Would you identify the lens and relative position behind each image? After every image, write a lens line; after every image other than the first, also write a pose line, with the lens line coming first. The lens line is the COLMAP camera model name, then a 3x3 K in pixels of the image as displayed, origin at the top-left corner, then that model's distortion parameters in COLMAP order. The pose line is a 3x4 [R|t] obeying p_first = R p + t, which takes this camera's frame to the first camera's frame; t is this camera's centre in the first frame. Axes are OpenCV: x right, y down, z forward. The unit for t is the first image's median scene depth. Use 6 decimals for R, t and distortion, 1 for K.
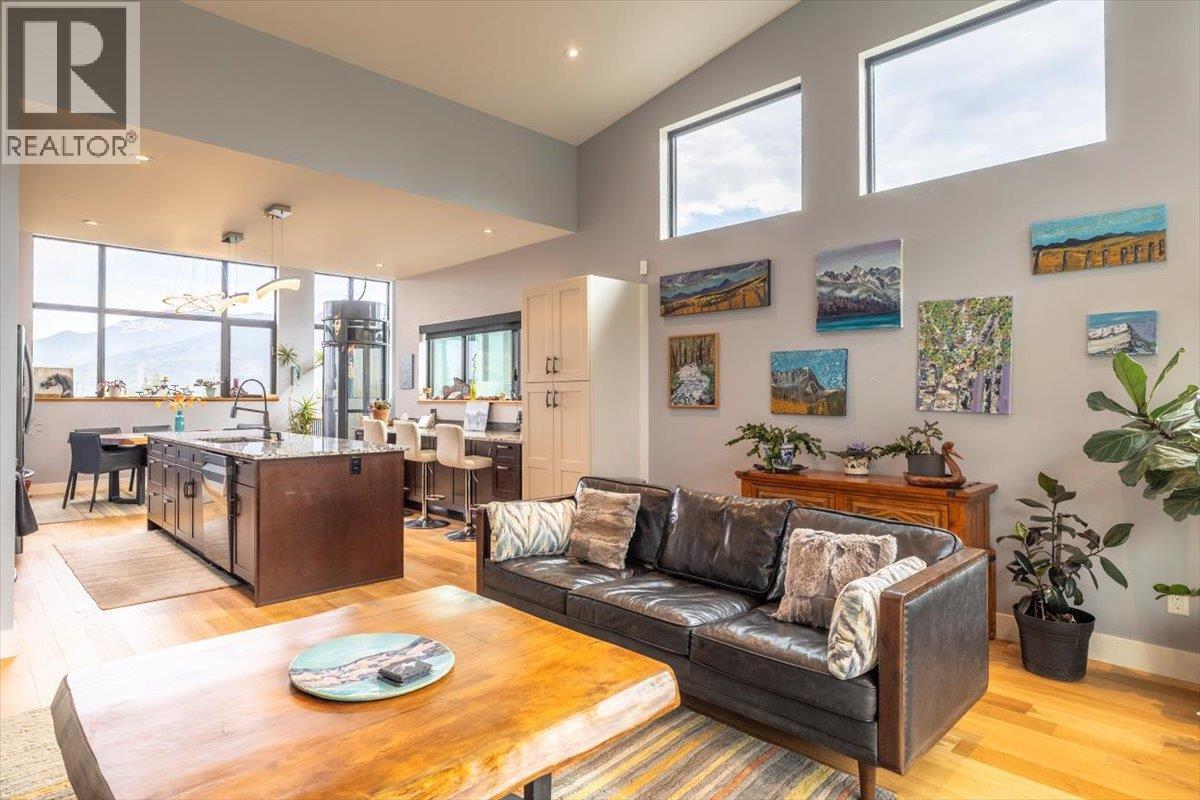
lens RADIAL K [[652.4, 0, 571.3], [0, 652.4, 391.6], [0, 0, 1]] dist [-0.010929, 0.001115]
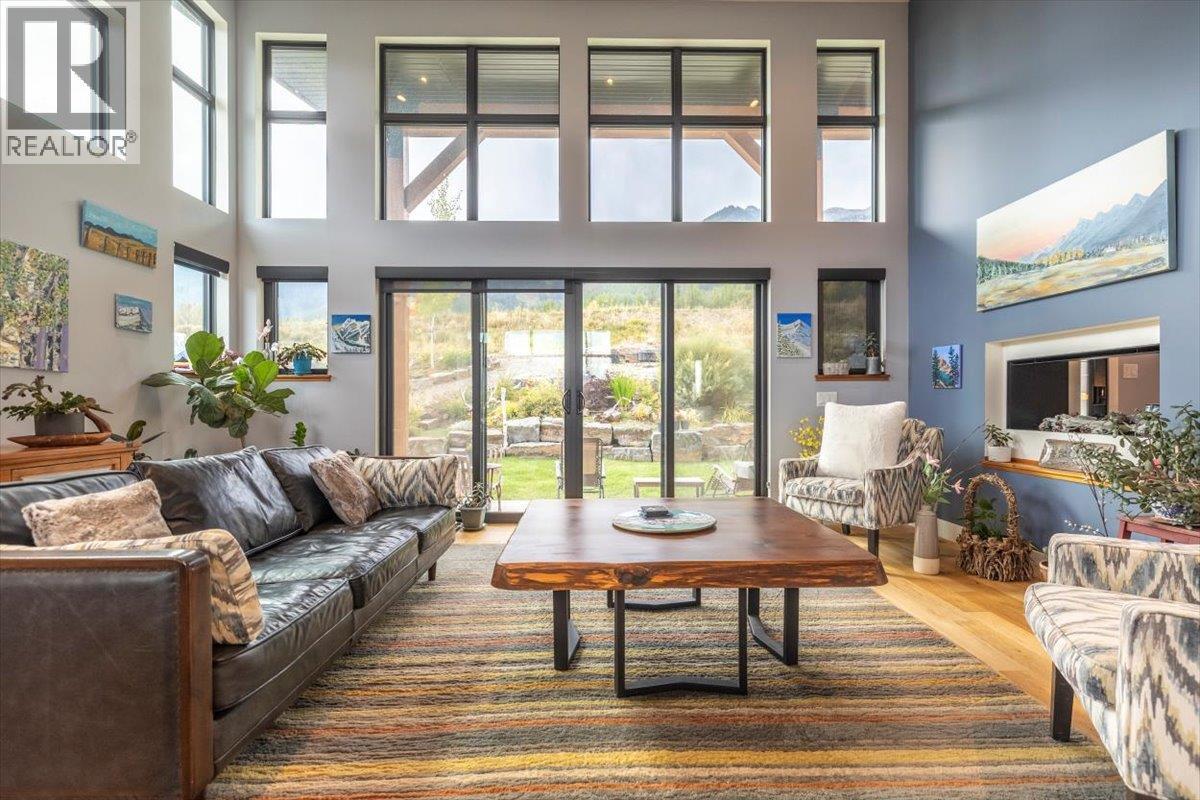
lens RADIAL K [[555.8, 0, 603.9], [0, 555.8, 406.7], [0, 0, 1]] dist [-0.006995, 0.001719]
pose [[-0.746452, -0.004384, 0.665424, -0.476950], [-0.004943, 0.999987, 0.001043, 0.072088], [-0.665421, -0.002511, -0.746464, 0.928169]]
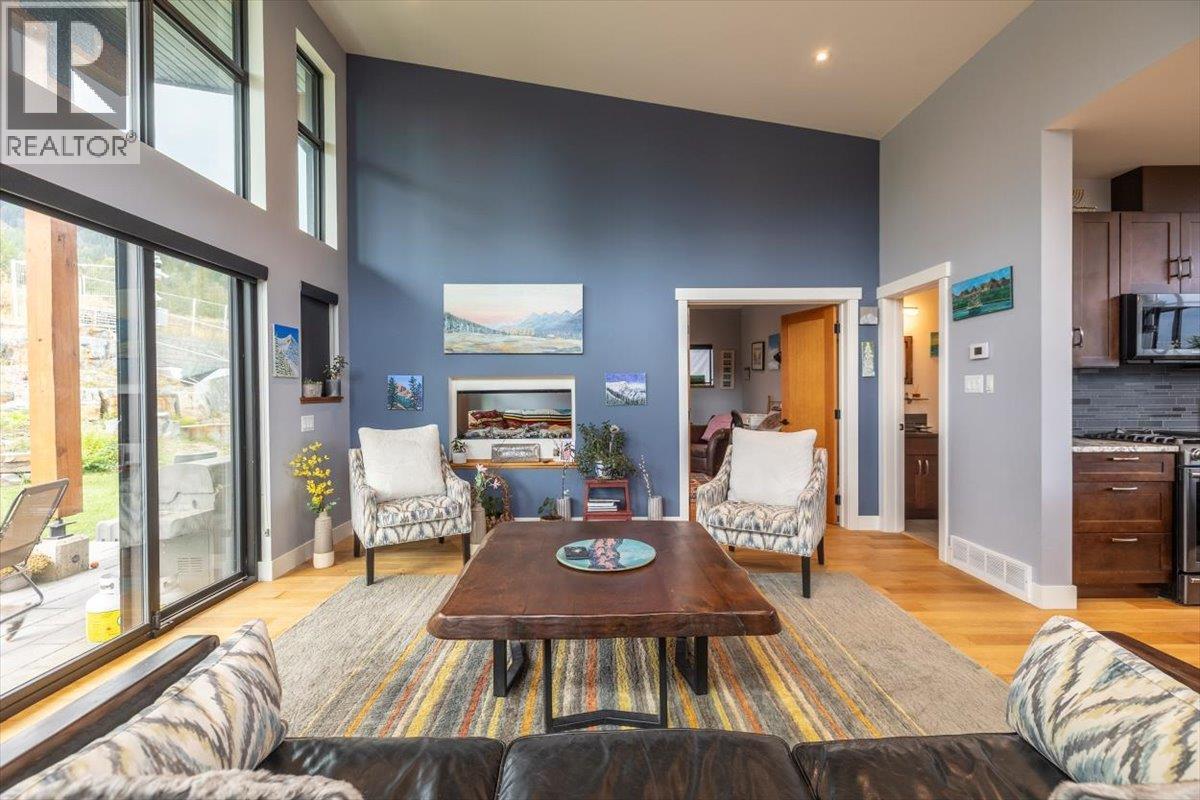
lens RADIAL K [[508.6, 0, 601.9], [0, 508.6, 397.9], [0, 0, 1]] dist [0.001777, -0.000281]
pose [[-0.669165, 0.007806, -0.743073, 0.288243], [0.013378, 0.999909, -0.001544, 0.016157], [0.742993, -0.010974, -0.669209, 0.838216]]
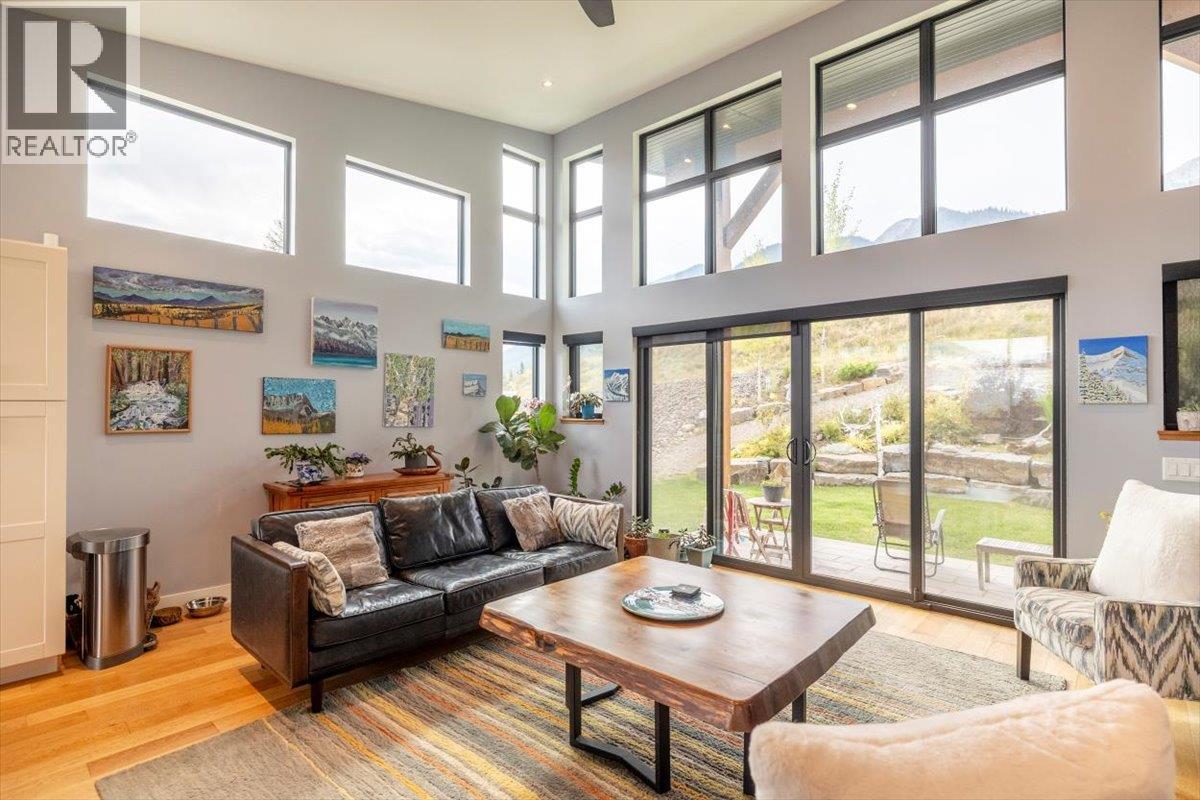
lens RADIAL K [[585.2, 0, 590.3], [0, 585.2, 402.1], [0, 0, 1]] dist [-0.005115, 0.000301]
pose [[-0.066453, 0.008395, 0.997754, -0.760607], [-0.009332, 0.999916, -0.009035, -0.017699], [-0.997746, -0.009912, -0.066369, 0.587605]]
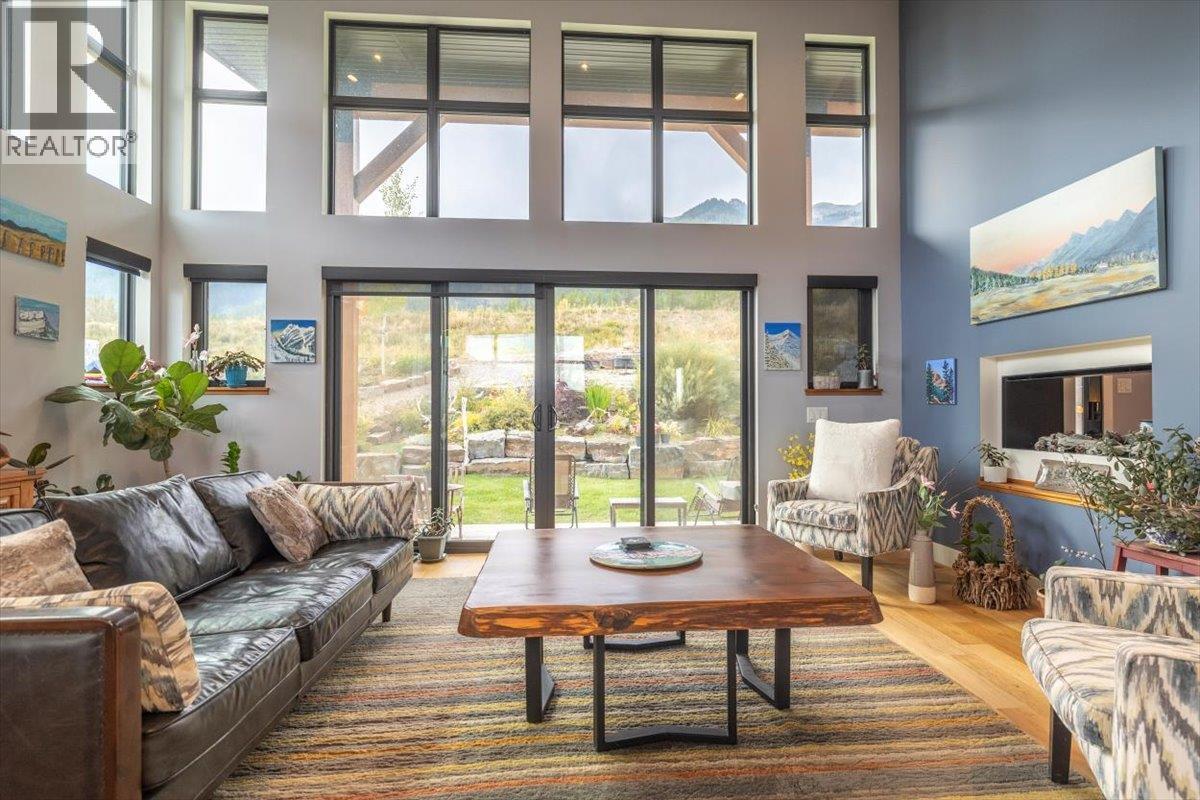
lens RADIAL K [[612.8, 0, 614.1], [0, 612.8, 405.2], [0, 0, 1]] dist [-0.007539, 0.001816]
pose [[-0.786832, 0.006229, 0.617136, -0.478166], [-0.004980, 0.999852, -0.016442, 0.058061], [-0.617147, -0.016010, -0.786685, 0.937550]]
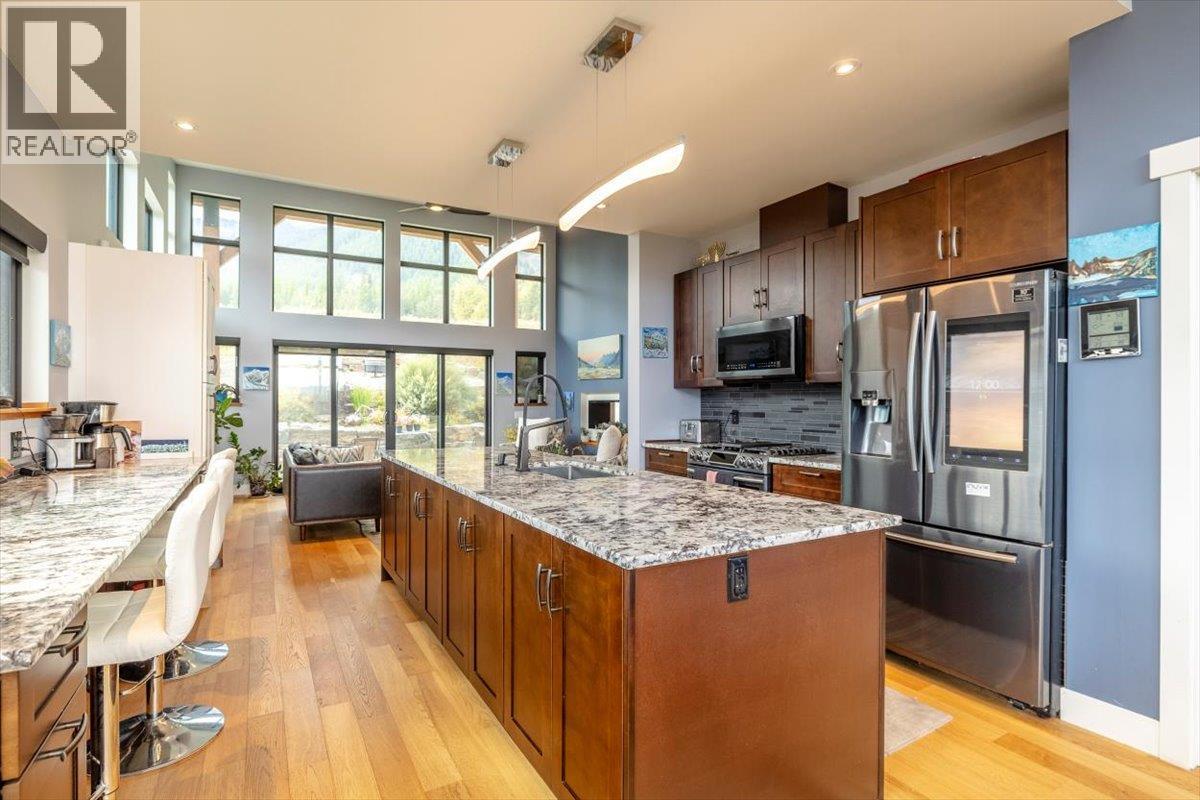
lens RADIAL K [[585.2, 0, 582.5], [0, 585.2, 400.9], [0, 0, 1]] dist [-0.005115, 0.000301]
pose [[-0.971994, -0.003075, 0.234986, -0.897992], [-0.005329, 0.999946, -0.008954, 0.016896], [-0.234946, -0.009956, -0.971957, 2.107775]]
